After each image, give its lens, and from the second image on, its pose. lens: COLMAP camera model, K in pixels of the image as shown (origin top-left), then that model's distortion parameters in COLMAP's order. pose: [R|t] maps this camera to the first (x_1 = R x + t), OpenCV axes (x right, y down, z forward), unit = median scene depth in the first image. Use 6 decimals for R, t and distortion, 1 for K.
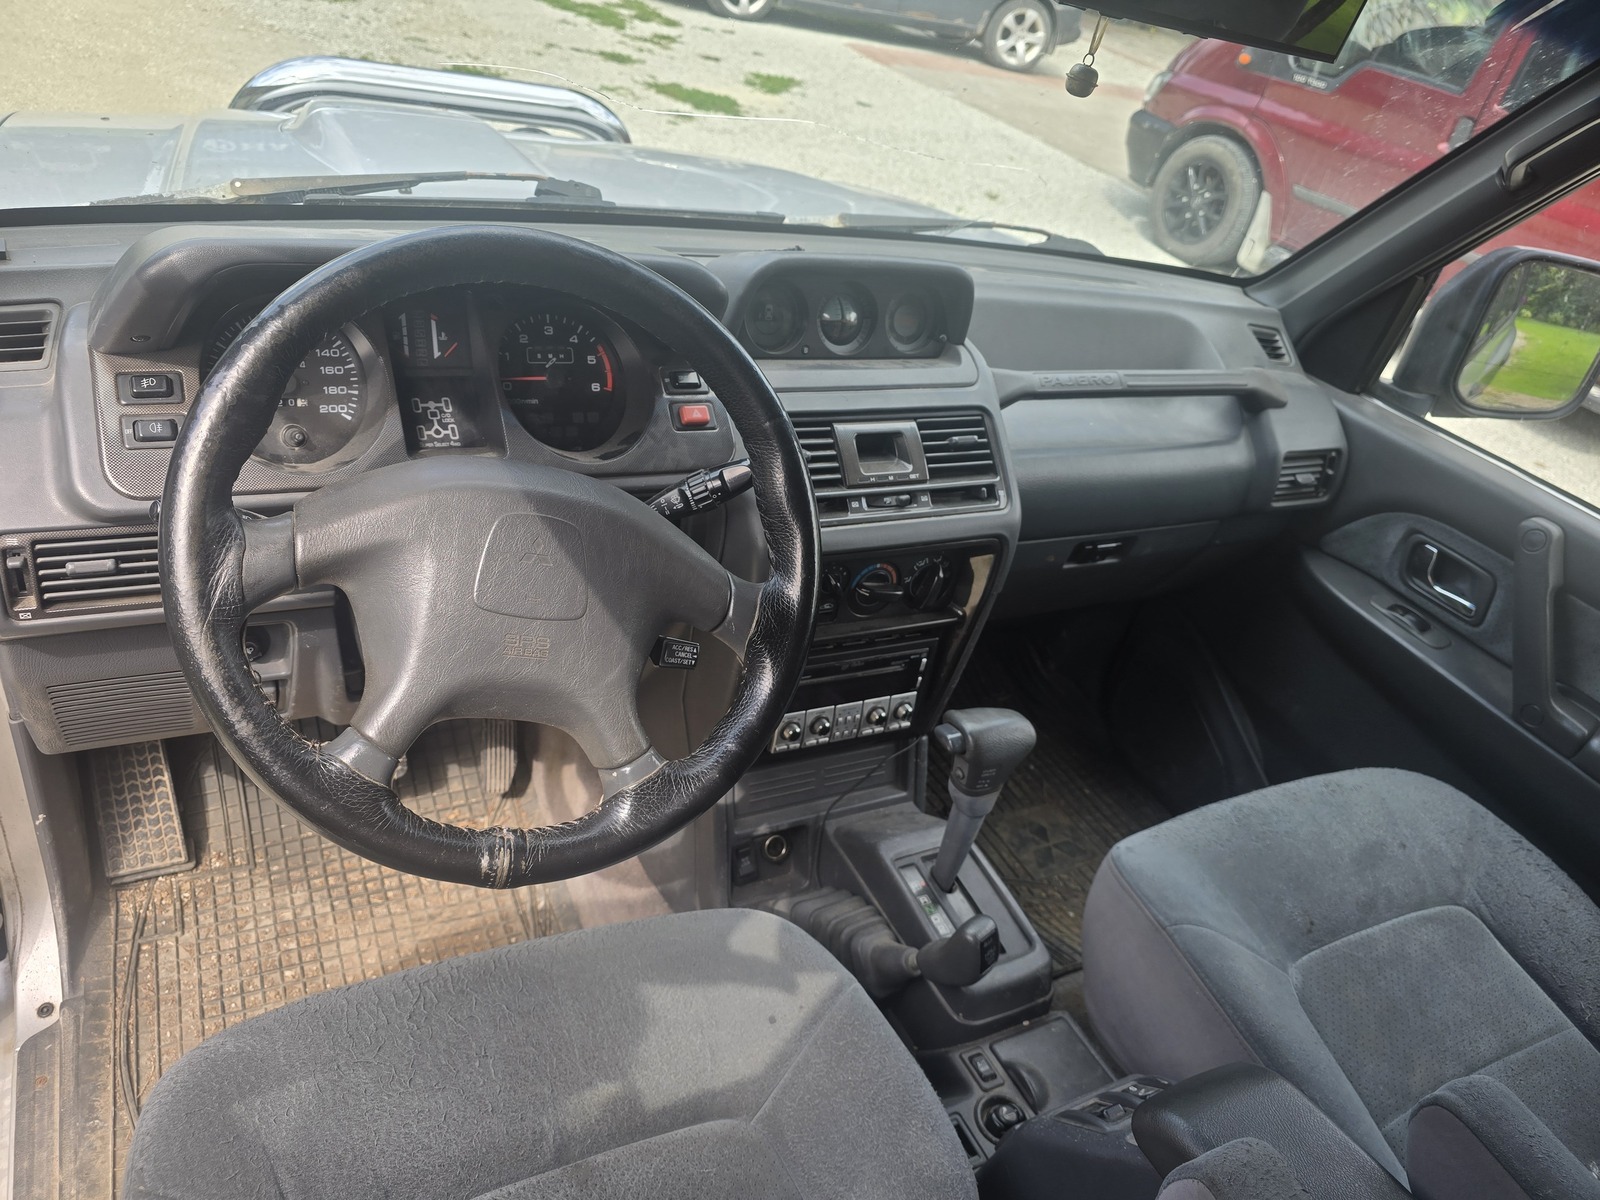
lens RADIAL K [[1078.2, 0, 784.9], [0, 1078.2, 616.3], [0, 0, 1]] dist [0.008781, -0.023725]
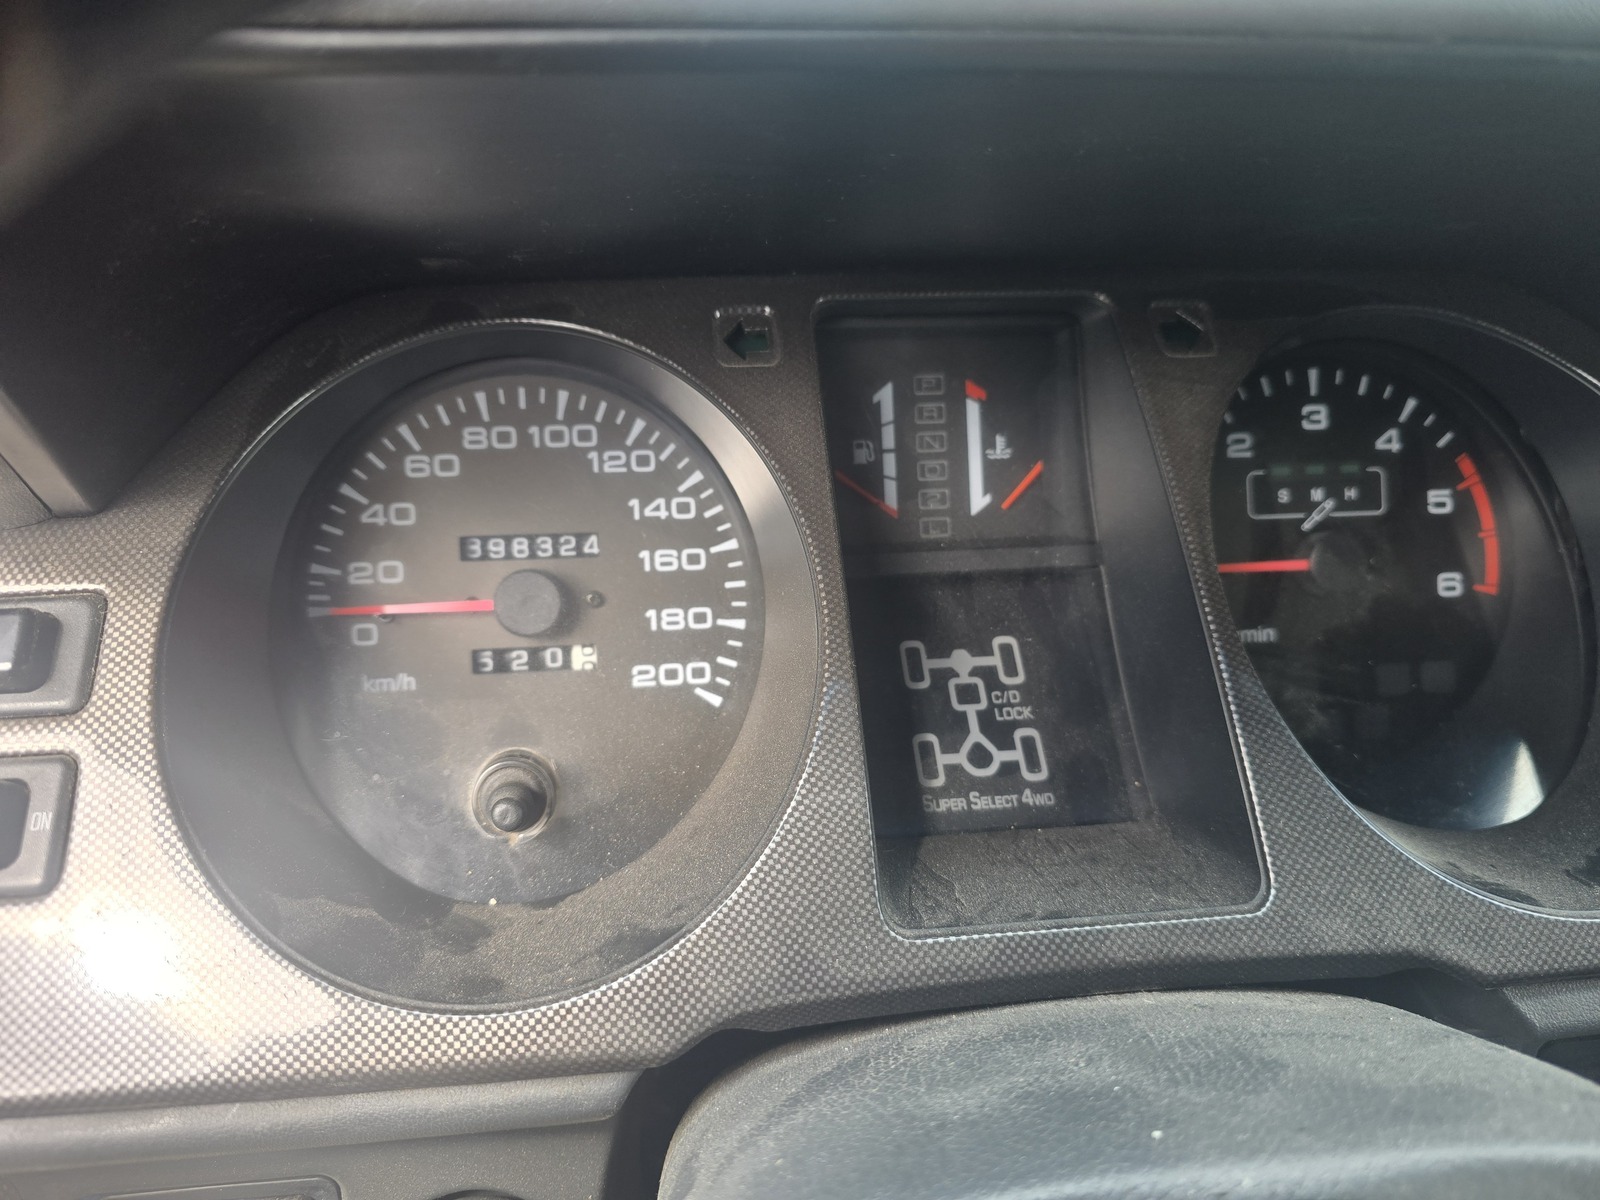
lens RADIAL K [[1078.2, 0, 795.6], [0, 1078.2, 598.4], [0, 0, 1]] dist [0.008781, -0.023725]
pose [[0.912745, -0.014078, -0.408288, -0.246331], [-0.057562, 0.985004, -0.162646, -0.161671], [0.404455, 0.171956, 0.898247, 0.706352]]
